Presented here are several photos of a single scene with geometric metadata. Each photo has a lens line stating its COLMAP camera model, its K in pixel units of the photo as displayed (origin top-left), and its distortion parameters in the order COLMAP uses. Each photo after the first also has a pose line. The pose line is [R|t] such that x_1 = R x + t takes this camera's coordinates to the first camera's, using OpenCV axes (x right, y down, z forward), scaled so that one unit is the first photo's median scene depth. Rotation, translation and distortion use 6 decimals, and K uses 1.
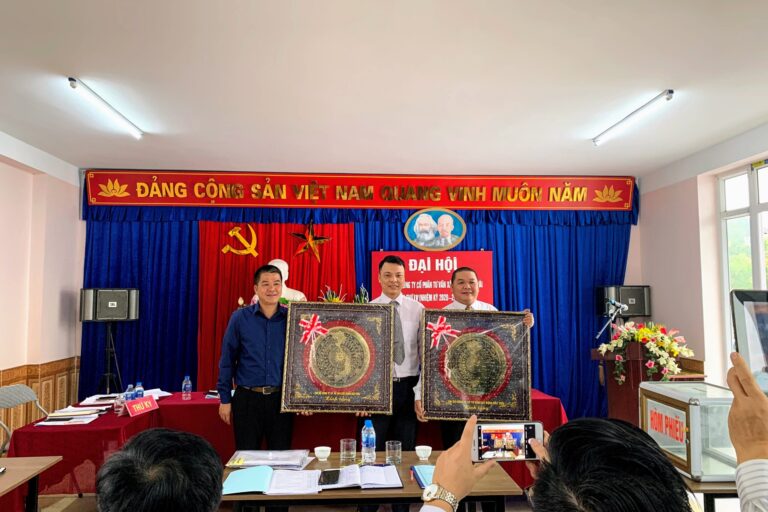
lens RADIAL K [[585.3, 0, 386.4], [0, 585.3, 255.9], [0, 0, 1]] dist [0.104337, -0.178643]
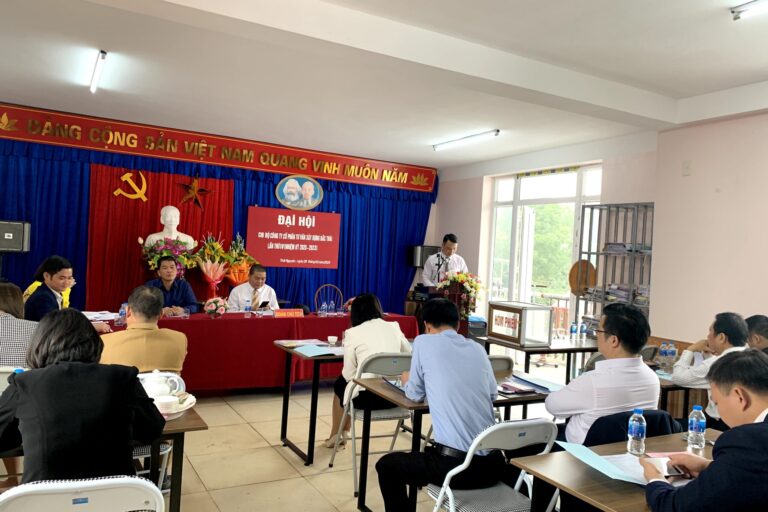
lens RADIAL K [[585.3, 0, 386.4], [0, 585.3, 255.9], [0, 0, 1]] dist [0.104337, -0.178643]
pose [[0.893709, 0.049397, 0.445919, -0.307871], [-0.086251, 0.994297, 0.062719, -0.005731], [-0.440278, -0.094513, 0.892873, -0.214907]]
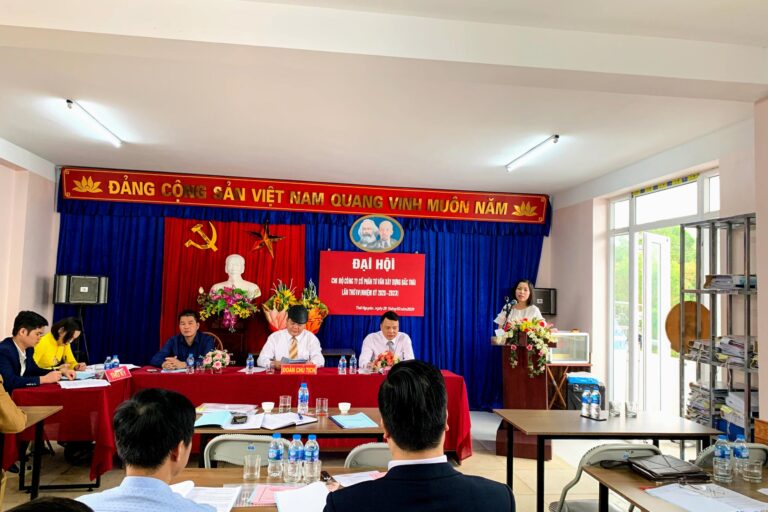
lens RADIAL K [[585.3, 0, 386.4], [0, 585.3, 255.9], [0, 0, 1]] dist [0.104337, -0.178643]
pose [[0.996618, 0.037420, 0.073161, 0.020336], [-0.038075, 0.999246, 0.007578, -0.010667], [-0.072822, -0.010338, 0.997291, -0.145600]]
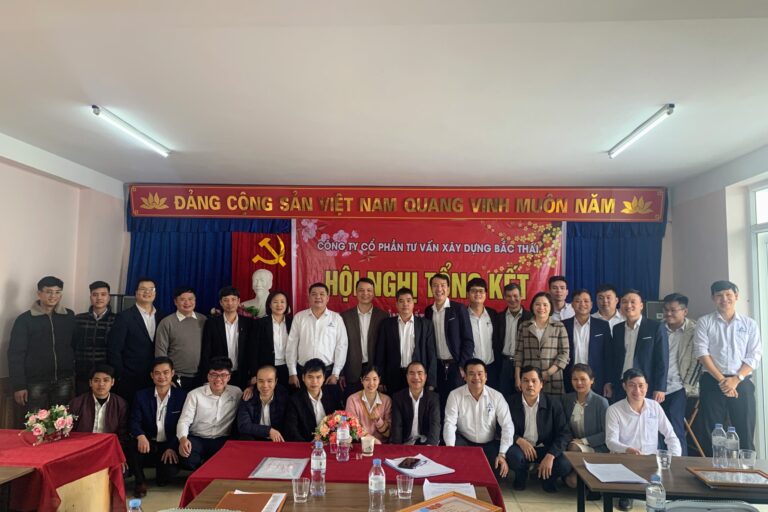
lens RADIAL K [[585.3, 0, 386.4], [0, 585.3, 255.9], [0, 0, 1]] dist [0.104337, -0.178643]
pose [[0.994268, 0.007337, -0.106665, 0.069813], [-0.008066, 0.999947, -0.006405, -0.011911], [0.106612, 0.007228, 0.994274, -0.015003]]
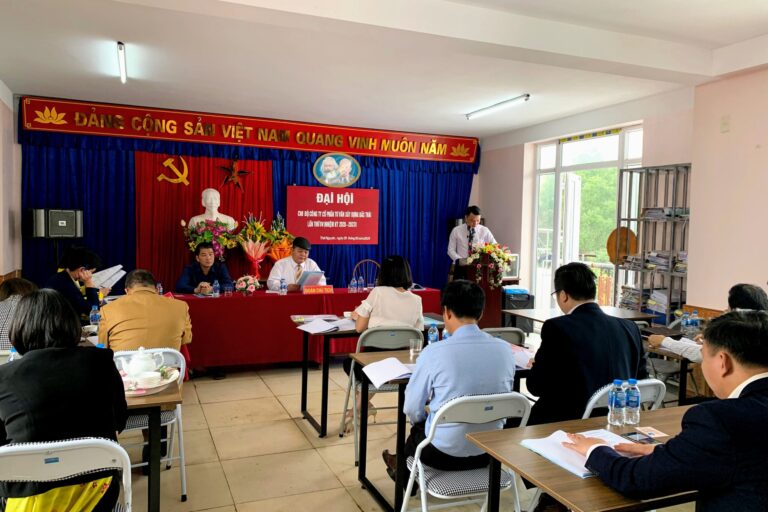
lens RADIAL K [[585.3, 0, 386.4], [0, 585.3, 255.9], [0, 0, 1]] dist [0.104337, -0.178643]
pose [[0.942379, 0.003161, 0.334532, -0.241557], [-0.043931, 0.992466, 0.114378, -0.011092], [-0.331650, -0.122483, 0.935418, -0.240279]]
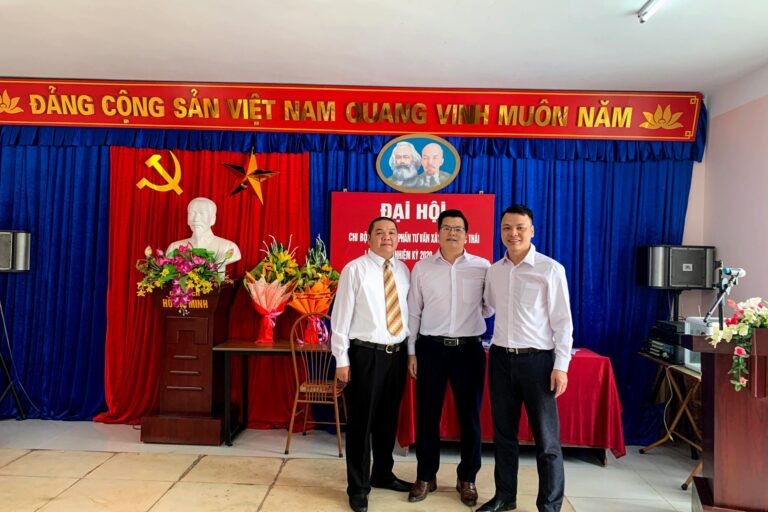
lens RADIAL K [[583.5, 0, 385.7], [0, 583.5, 253.5], [0, 0, 1]] dist [0.083316, -0.131950]
pose [[0.995699, 0.029230, -0.087919, 0.112691], [-0.023735, 0.997737, 0.062904, 0.023148], [0.089559, -0.060547, 0.994139, 0.258101]]
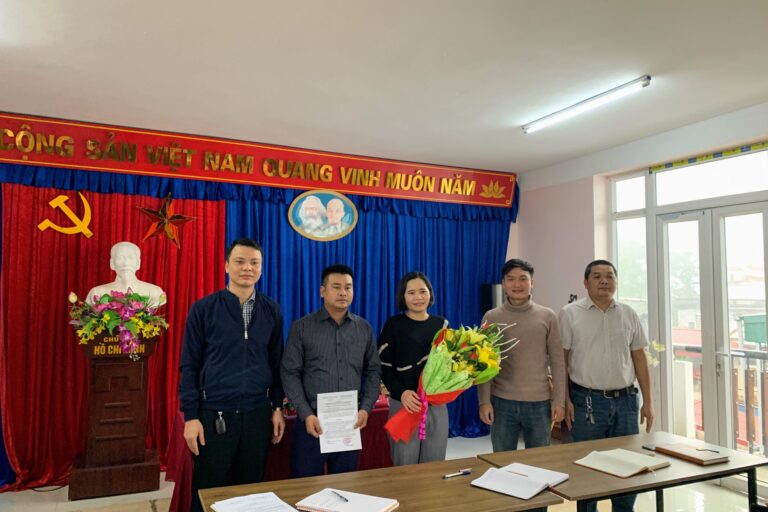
lens RADIAL K [[583.5, 0, 385.7], [0, 583.5, 253.5], [0, 0, 1]] dist [0.083316, -0.131950]
pose [[0.927121, 0.033664, 0.373248, -0.152302], [-0.033262, 0.999418, -0.007518, 0.014692], [-0.373284, -0.005445, 0.927701, 0.172515]]
